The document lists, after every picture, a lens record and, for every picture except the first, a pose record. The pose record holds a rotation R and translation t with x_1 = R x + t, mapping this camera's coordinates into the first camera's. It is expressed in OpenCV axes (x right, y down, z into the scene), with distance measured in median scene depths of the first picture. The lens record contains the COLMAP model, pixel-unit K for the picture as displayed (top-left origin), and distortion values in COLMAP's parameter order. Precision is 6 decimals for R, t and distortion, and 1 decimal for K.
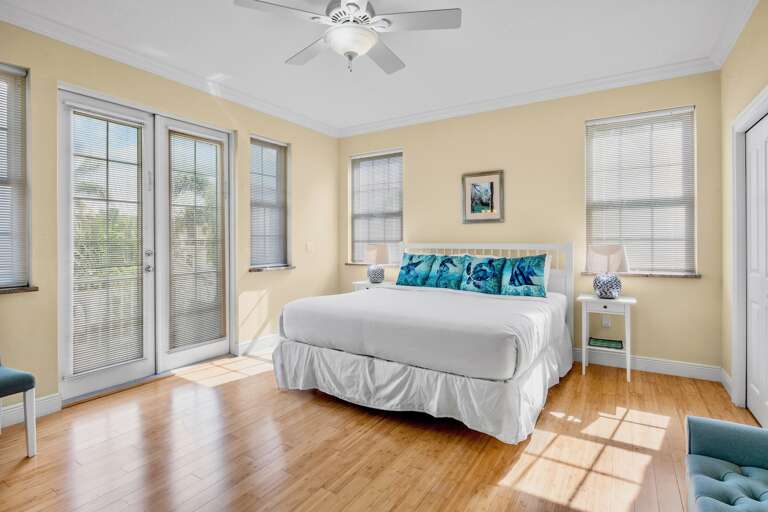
lens RADIAL K [[377.5, 0, 381.6], [0, 377.5, 247.3], [0, 0, 1]] dist [-0.007258, -0.000700]
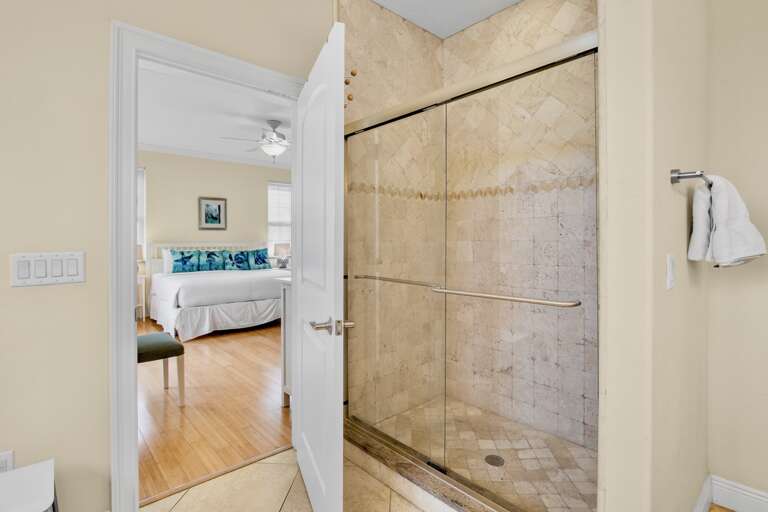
lens RADIAL K [[377.5, 0, 381.6], [0, 377.5, 247.3], [0, 0, 1]] dist [-0.007258, -0.000700]
pose [[0.267849, -0.013179, 0.963371, -1.132215], [0.019158, 0.999782, 0.008351, 0.008605], [-0.963270, 0.016220, 0.268043, -0.107453]]
